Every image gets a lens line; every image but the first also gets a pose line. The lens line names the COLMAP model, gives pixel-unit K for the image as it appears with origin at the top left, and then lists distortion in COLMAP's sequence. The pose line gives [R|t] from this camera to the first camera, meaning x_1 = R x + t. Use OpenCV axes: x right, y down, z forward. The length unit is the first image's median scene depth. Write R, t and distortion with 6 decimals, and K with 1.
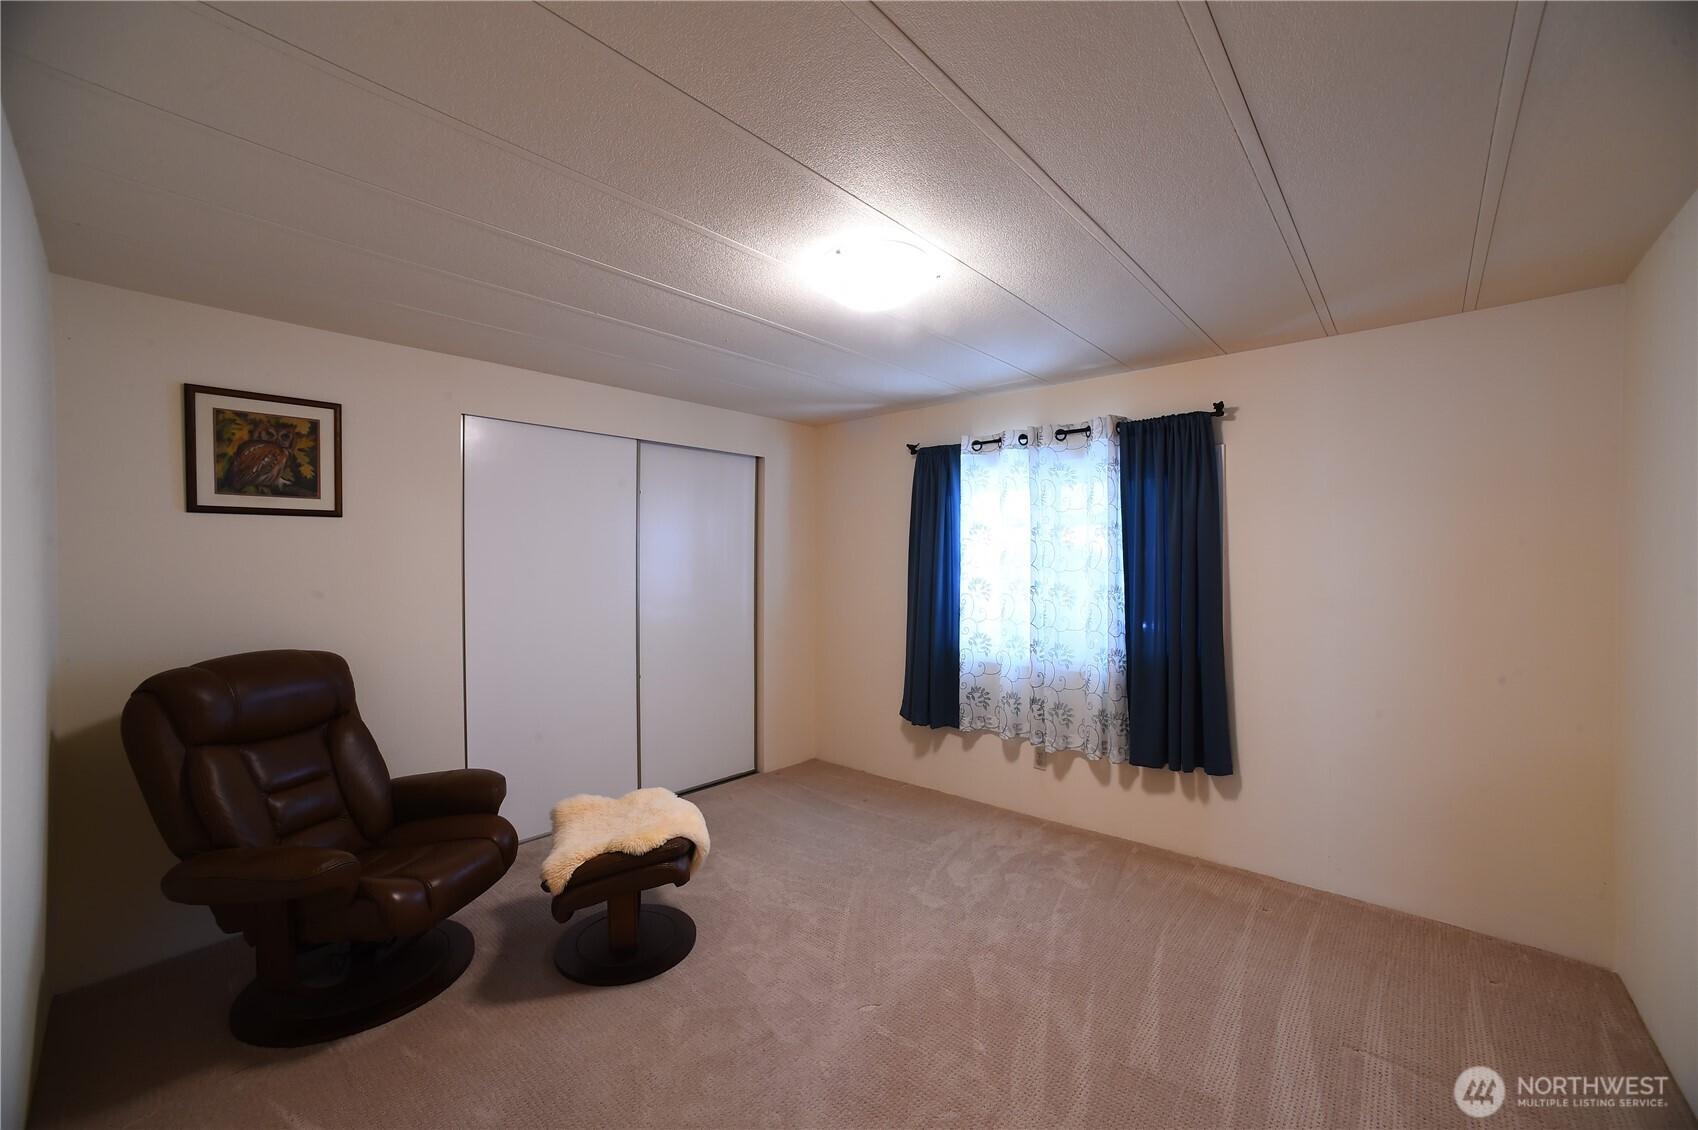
lens RADIAL K [[670.3, 0, 840.1], [0, 670.3, 566.2], [0, 0, 1]] dist [-0.065428, 0.029526]
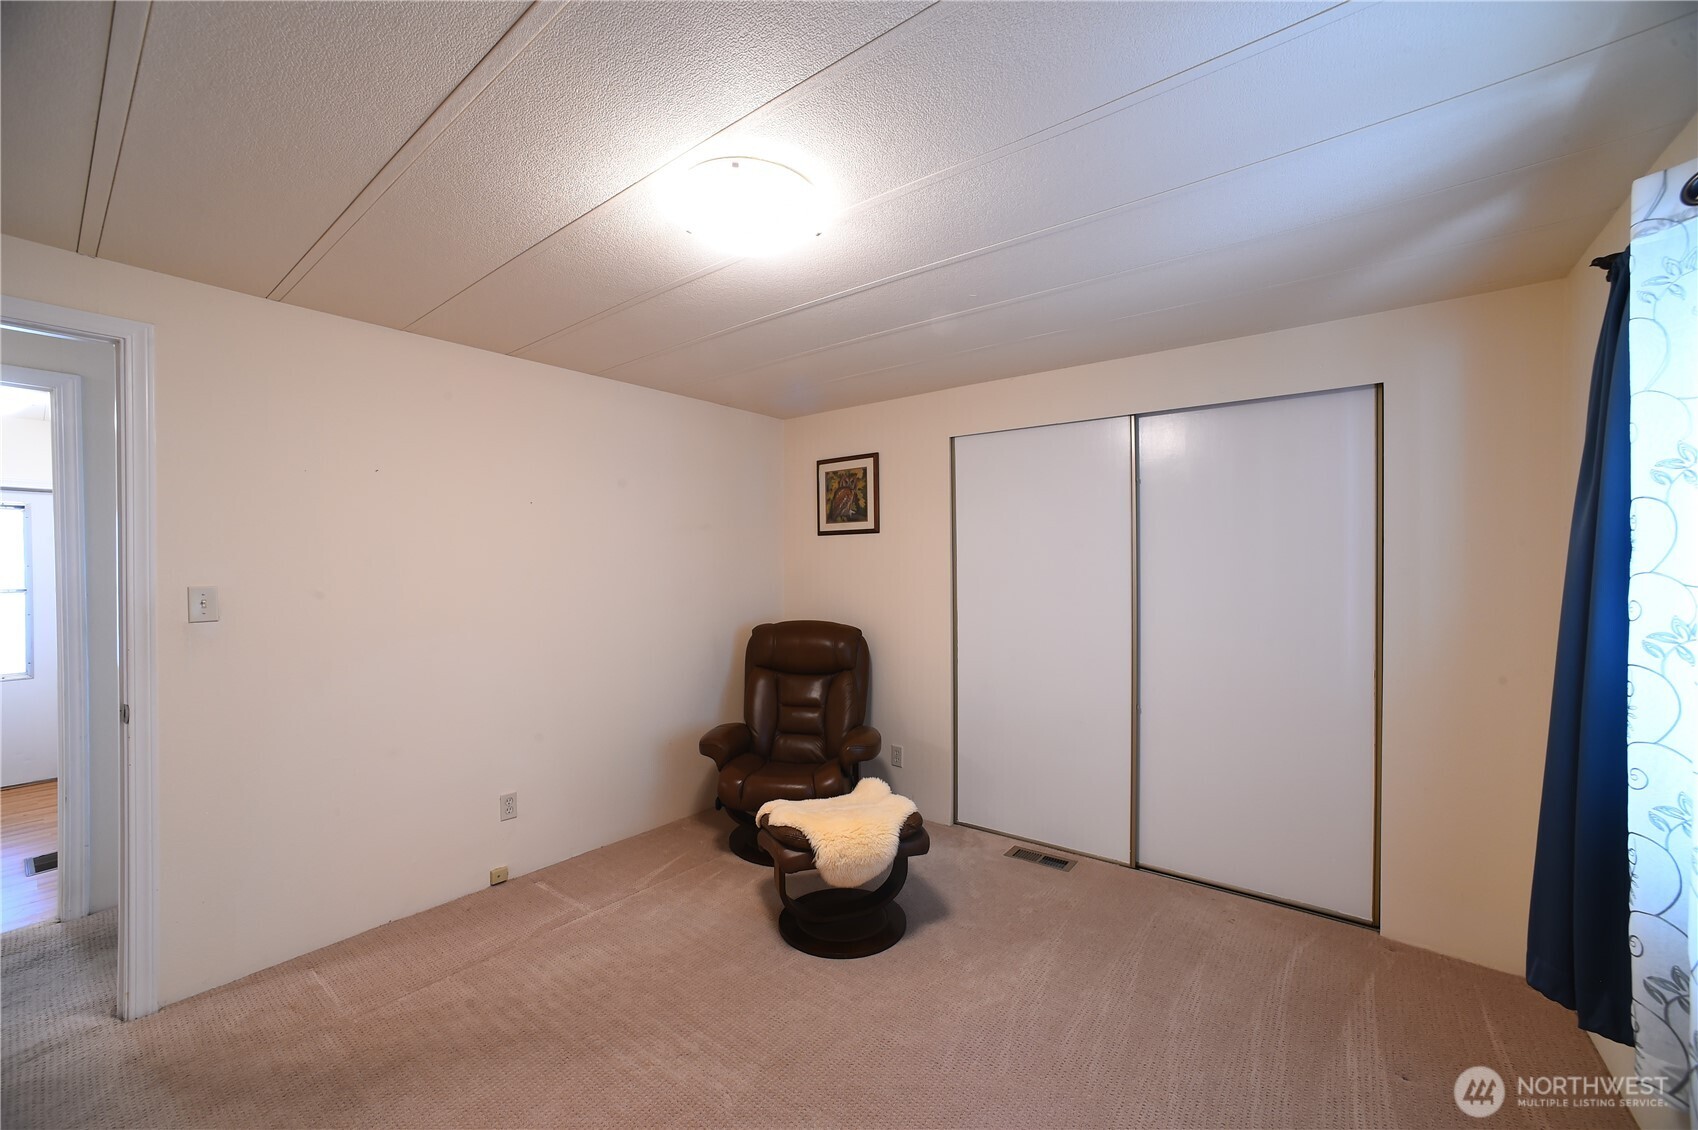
lens RADIAL K [[670.3, 0, 840.1], [0, 670.3, 566.2], [0, 0, 1]] dist [-0.065428, 0.029526]
pose [[0.070936, 0.004399, -0.997471, 0.689110], [-0.004970, 0.999979, 0.004056, -0.009765], [0.997468, 0.004669, 0.070957, 0.847073]]
